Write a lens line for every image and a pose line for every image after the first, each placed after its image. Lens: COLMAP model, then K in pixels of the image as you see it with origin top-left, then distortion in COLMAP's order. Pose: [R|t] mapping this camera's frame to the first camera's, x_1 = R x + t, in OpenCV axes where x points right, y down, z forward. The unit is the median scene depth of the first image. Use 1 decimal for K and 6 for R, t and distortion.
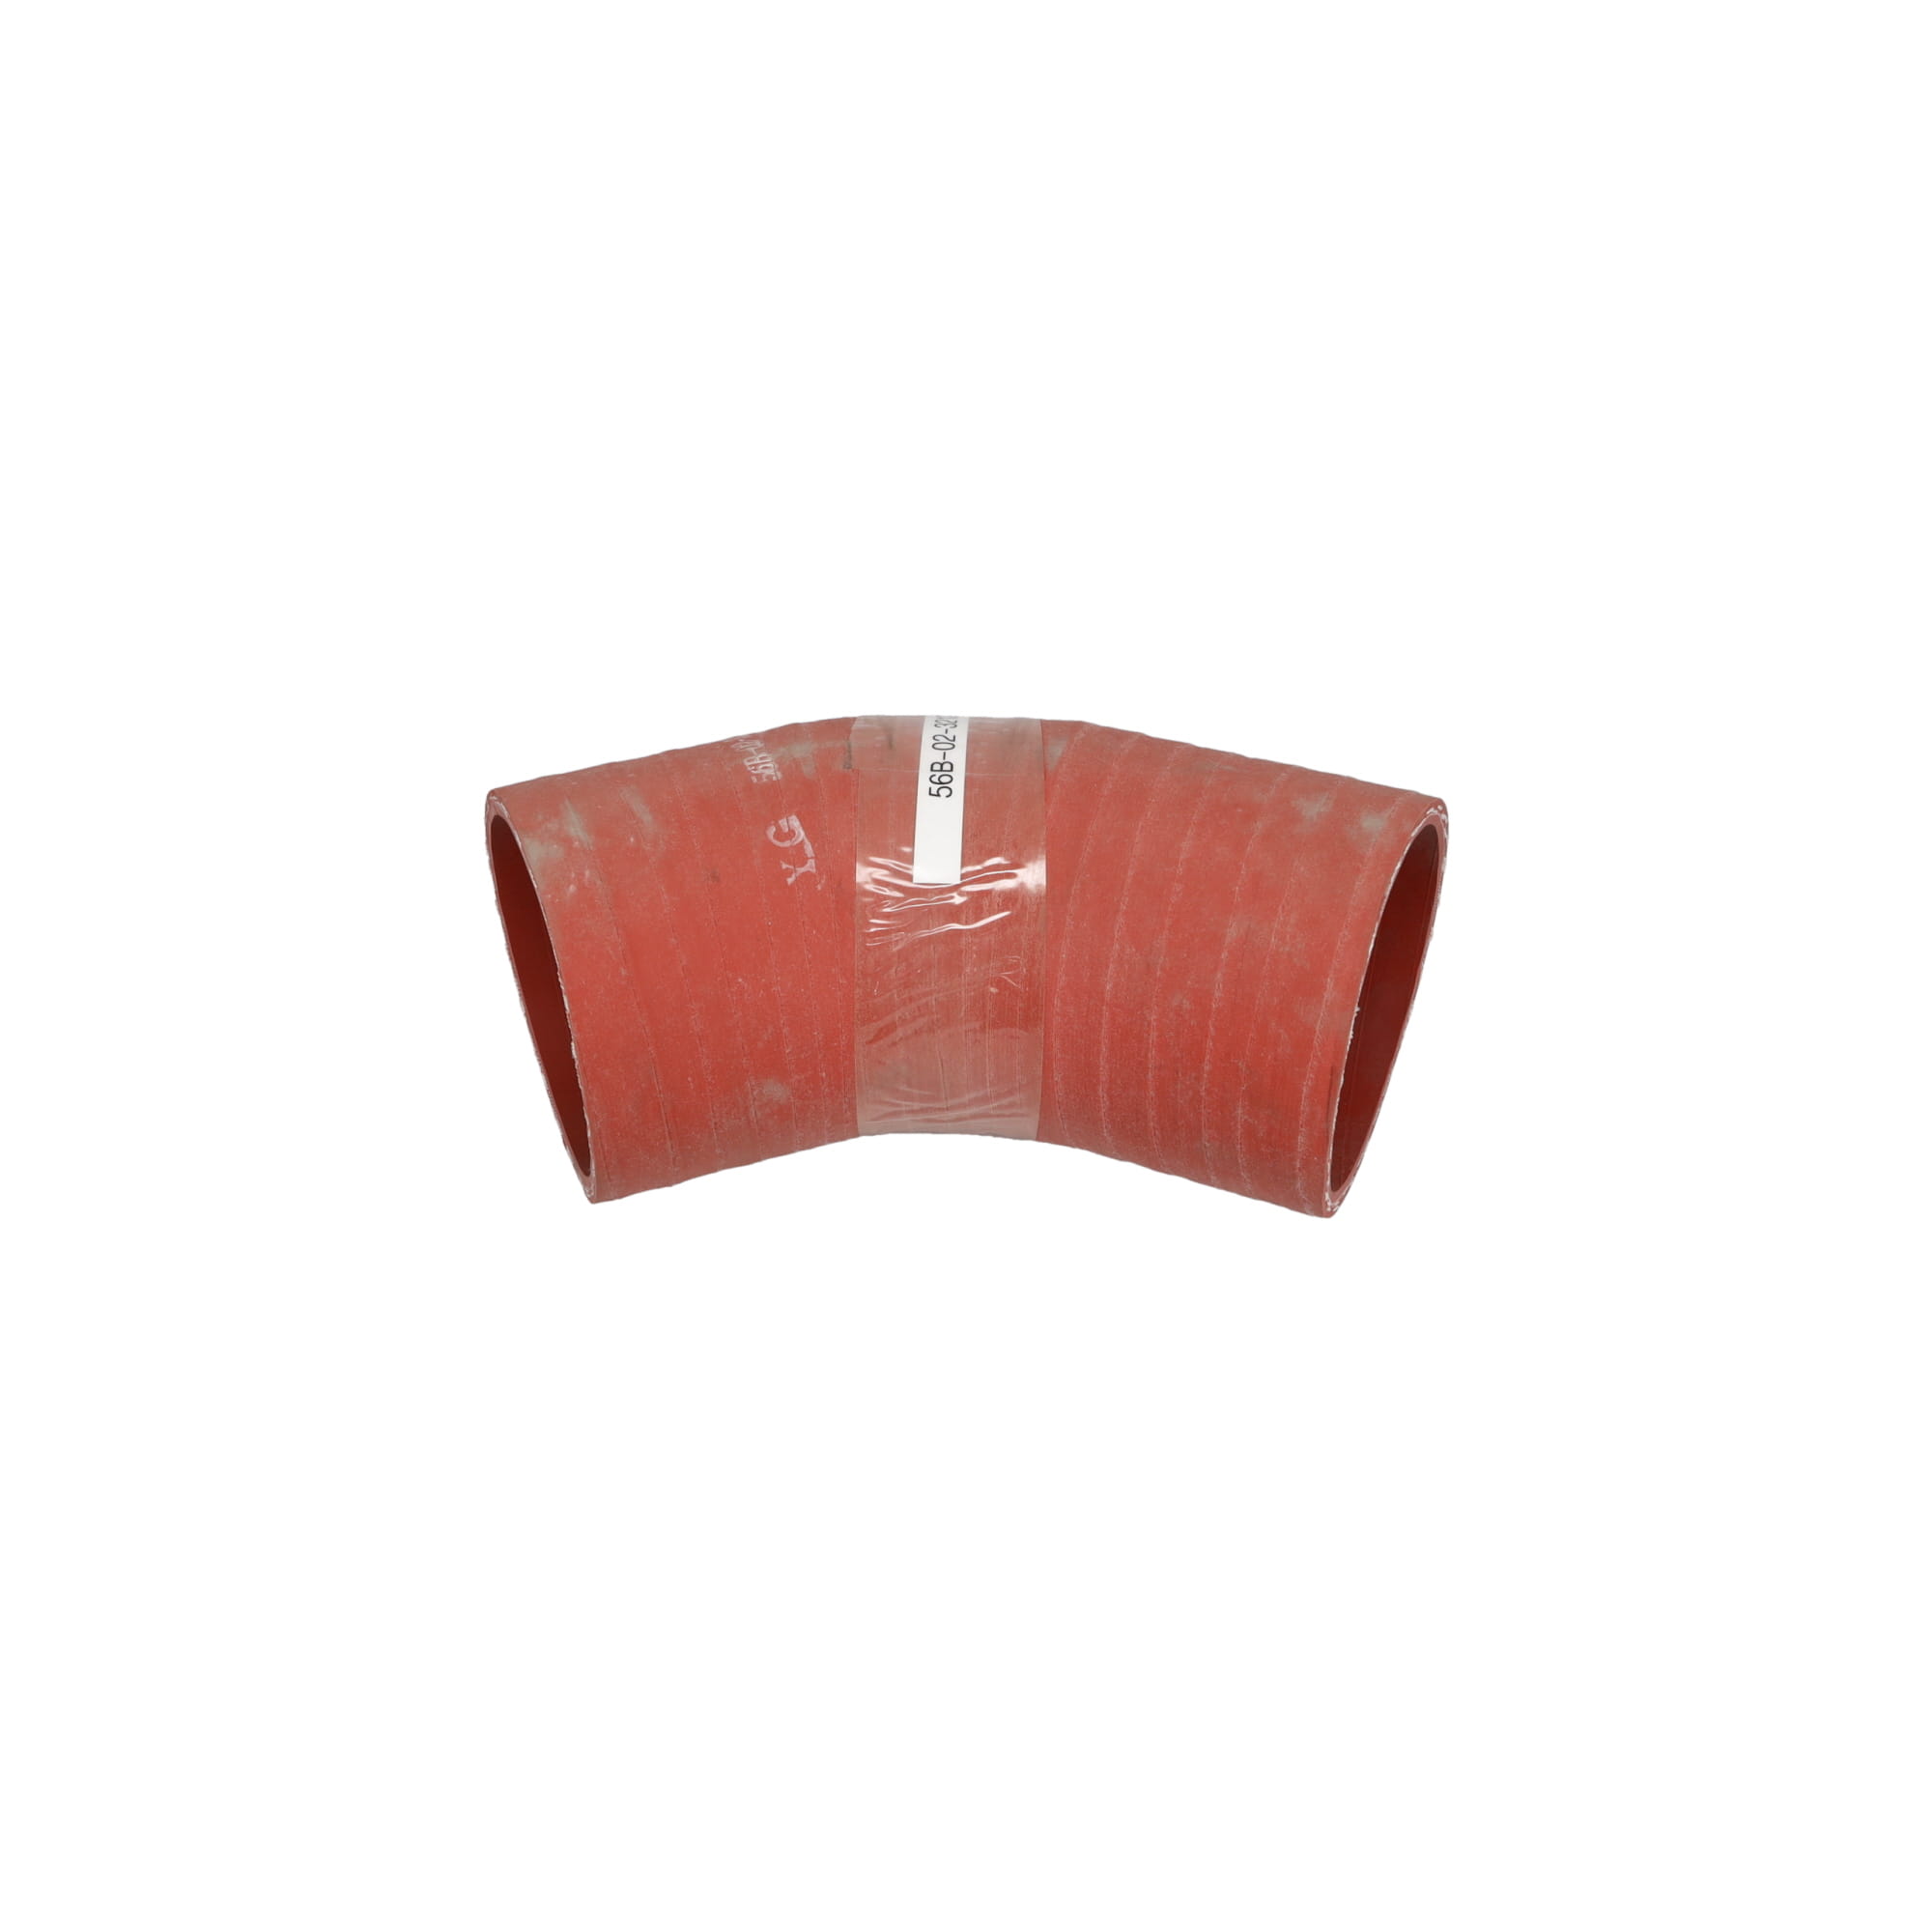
lens RADIAL K [[2307.7, 0, 946.1], [0, 2307.7, 967.5], [0, 0, 1]] dist [0.017889, 0.001403]
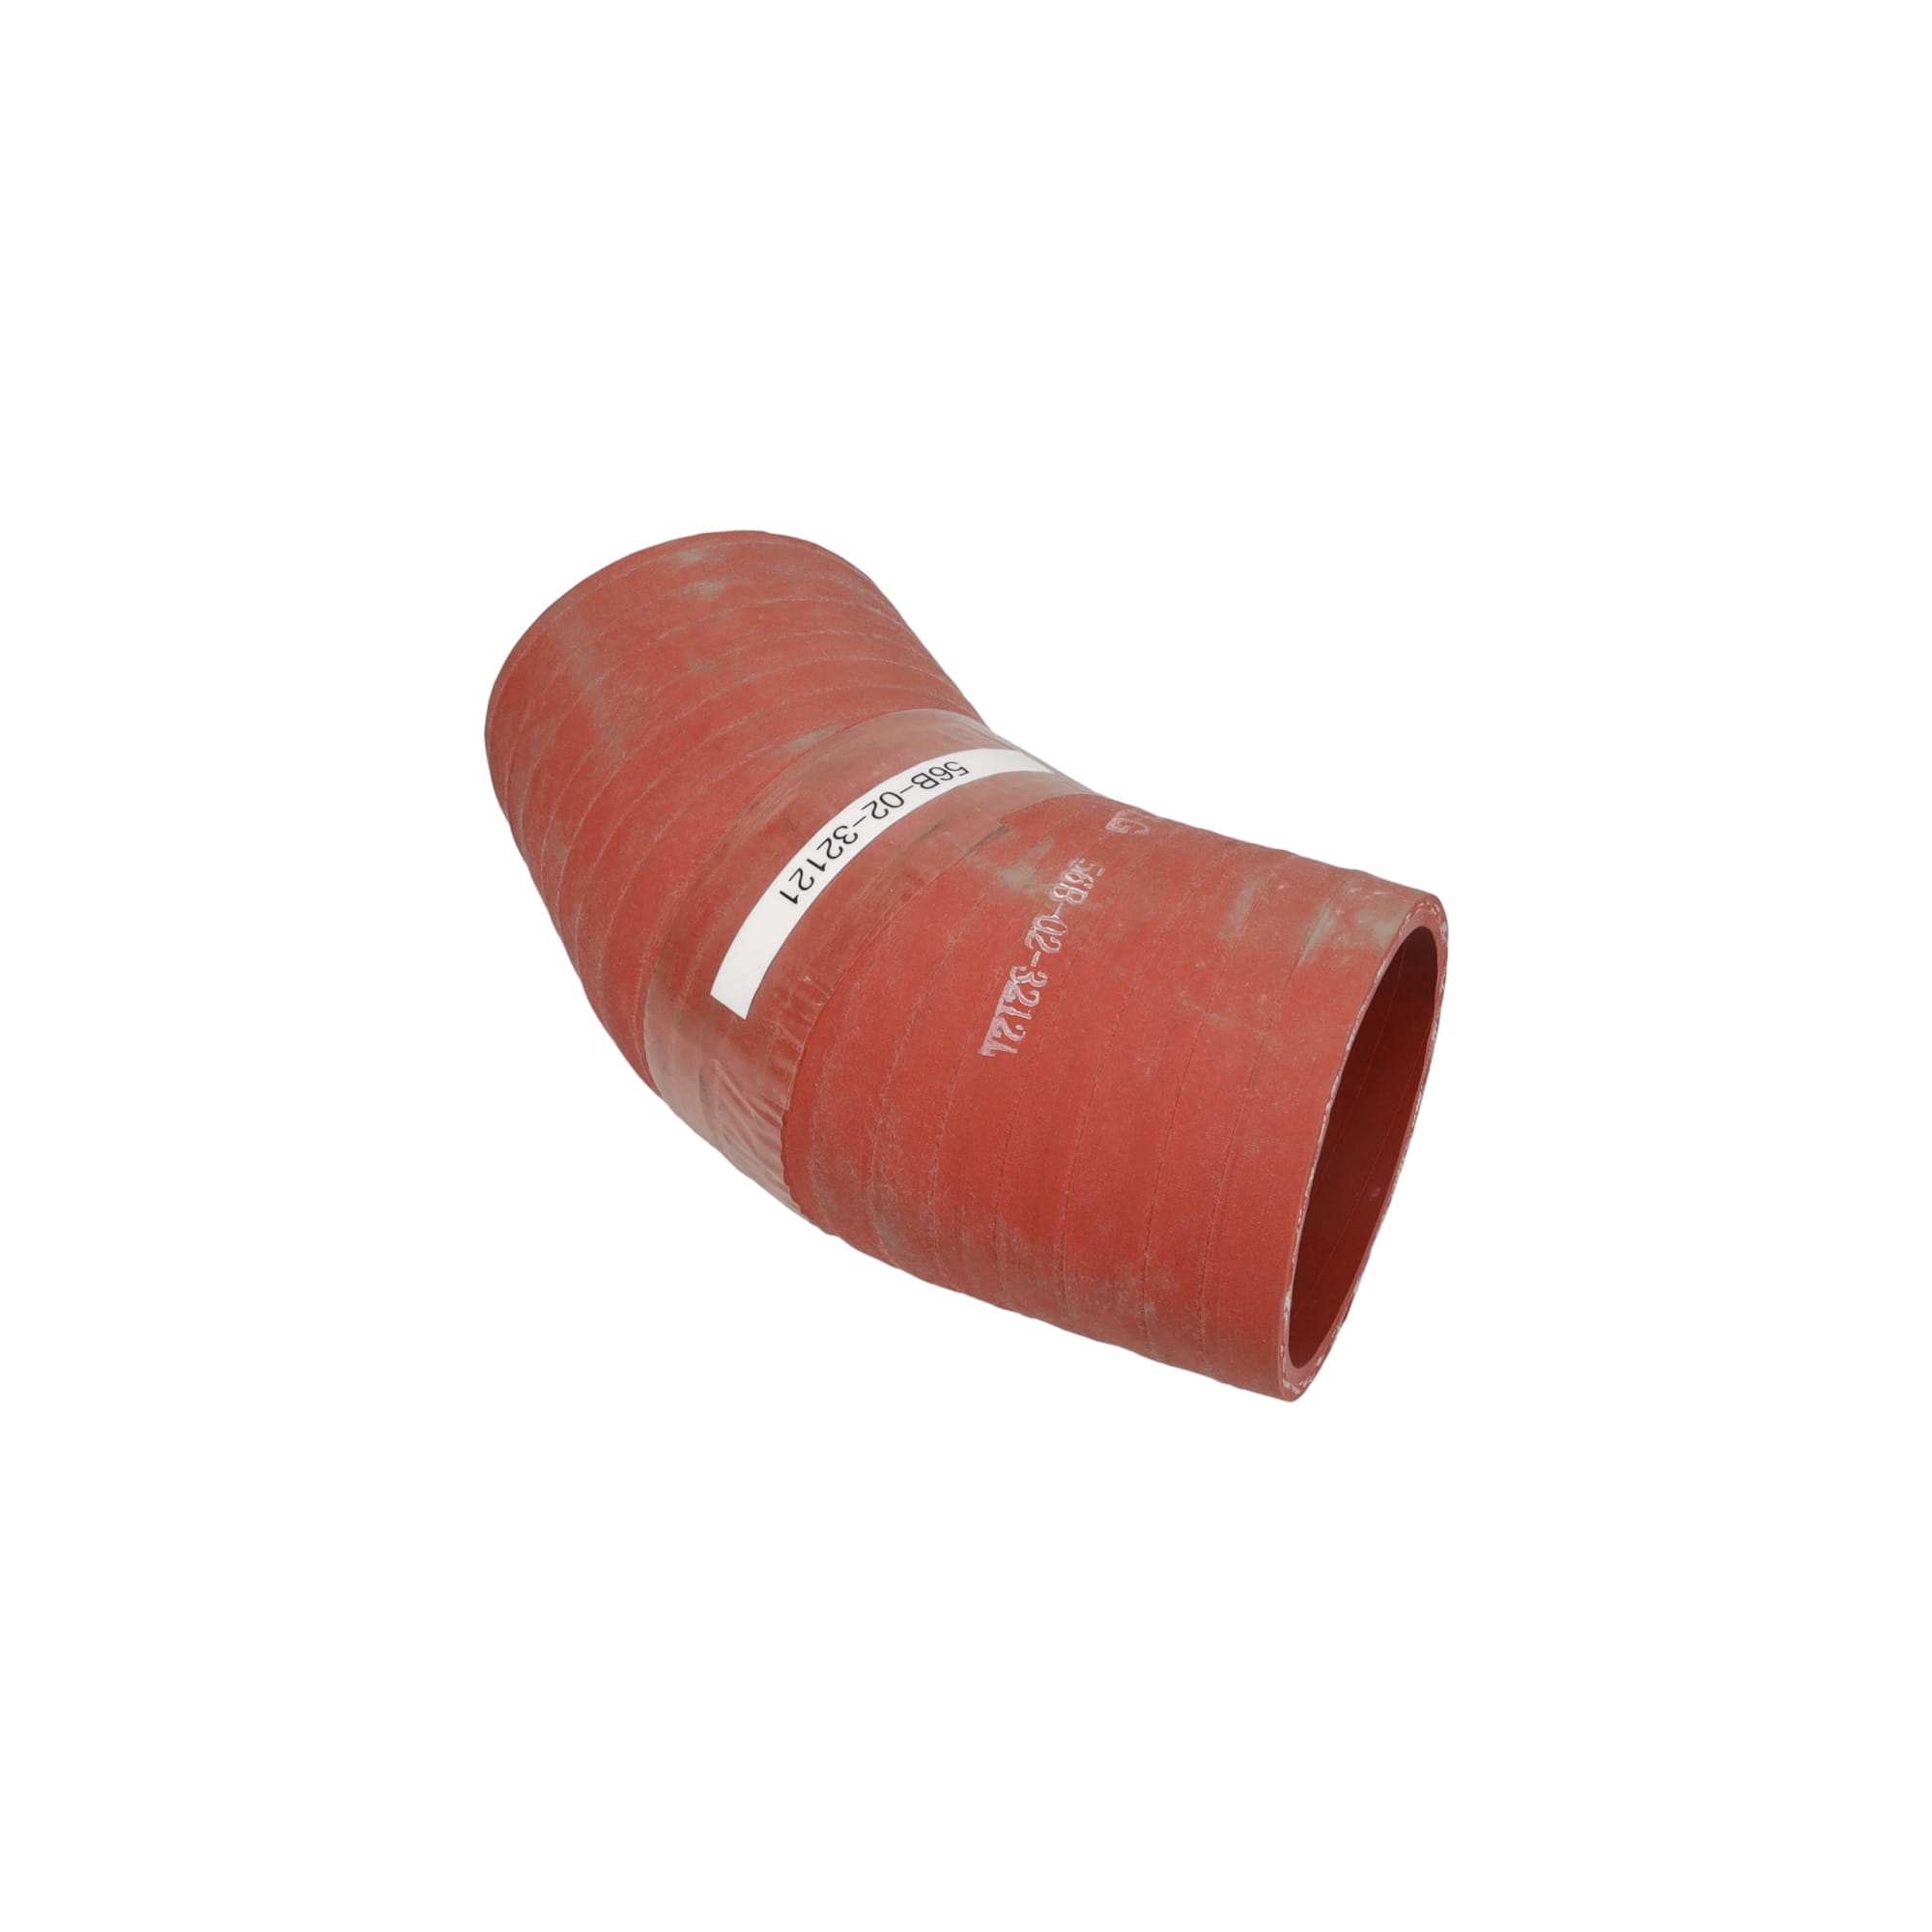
lens RADIAL K [[2627.8, 0, 966.0], [0, 2627.8, 966.0], [0, 0, 1]] dist [-0.012378, -0.003558]
pose [[-0.707951, -0.445045, 0.548398, -0.583775], [0.468124, 0.285721, 0.836196, -0.886179], [-0.528834, 0.848704, 0.006060, 1.074662]]
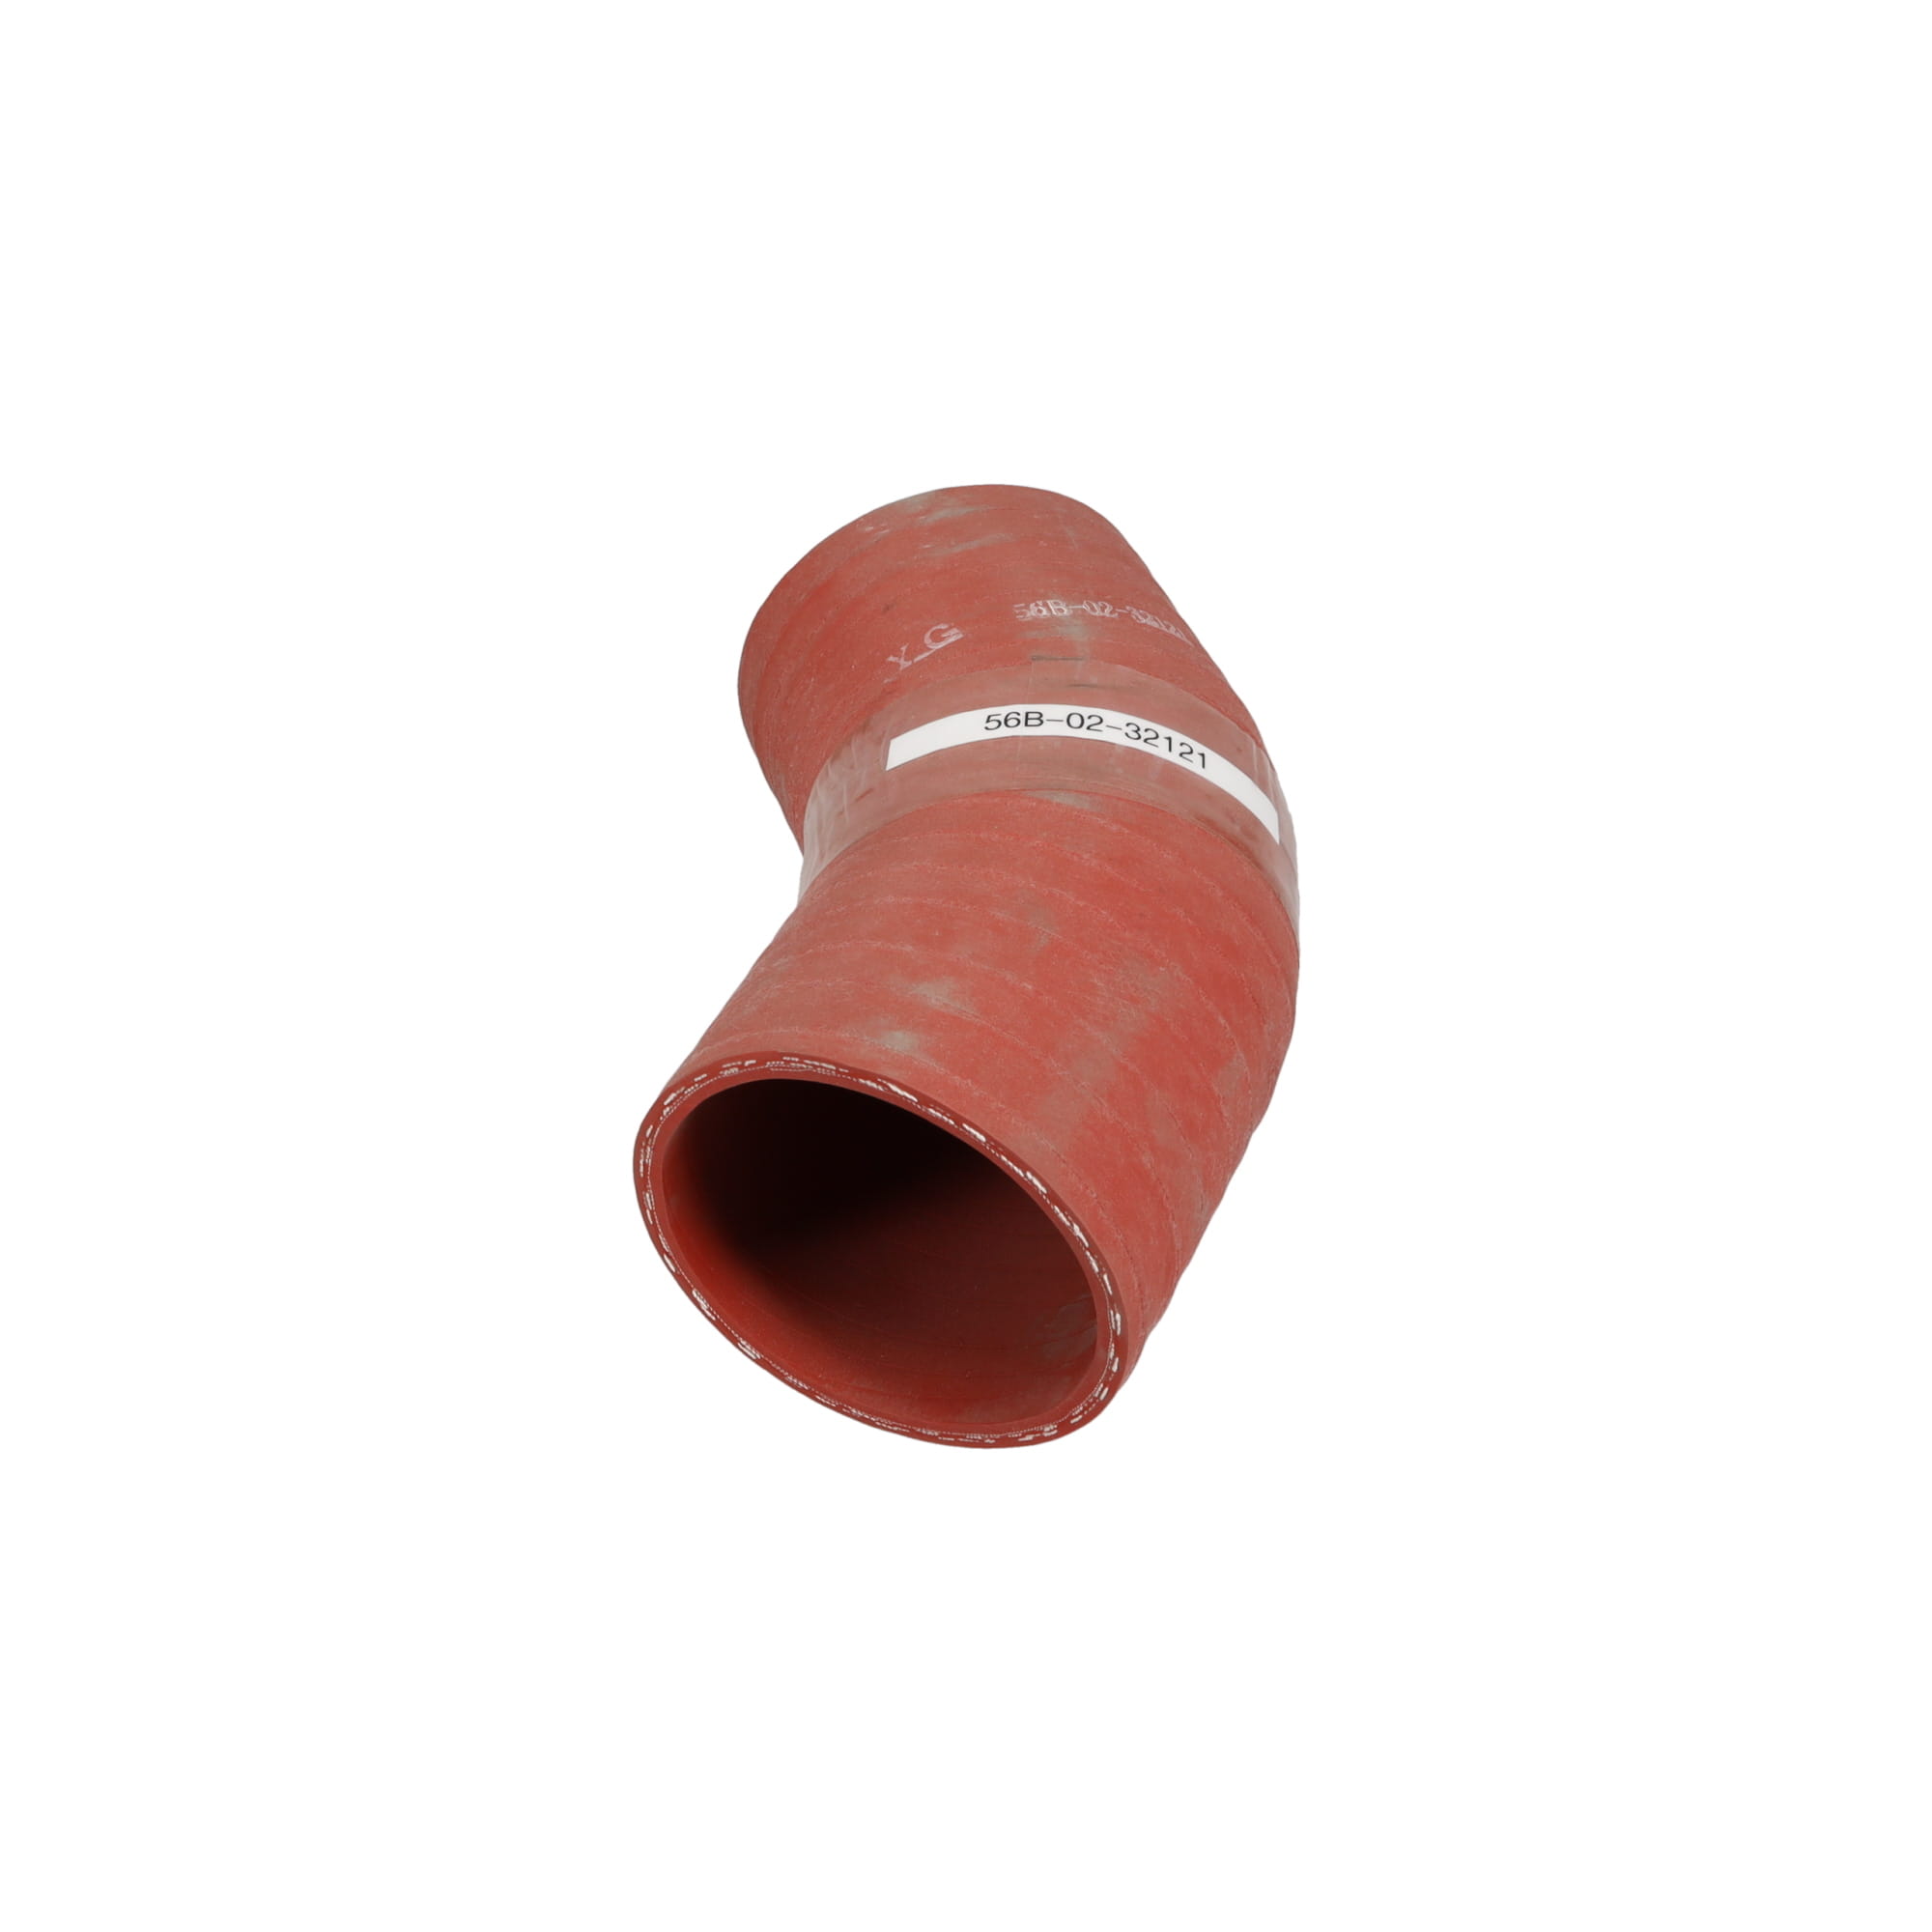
lens RADIAL K [[2391.1, 0, 1032.5], [0, 2391.1, 1003.2], [0, 0, 1]] dist [0.005162, 0.000474]
pose [[-0.008838, 0.678889, -0.734188, 0.768478], [-0.645037, 0.557167, 0.522965, -0.520909], [0.764100, 0.478200, 0.432984, 0.674152]]
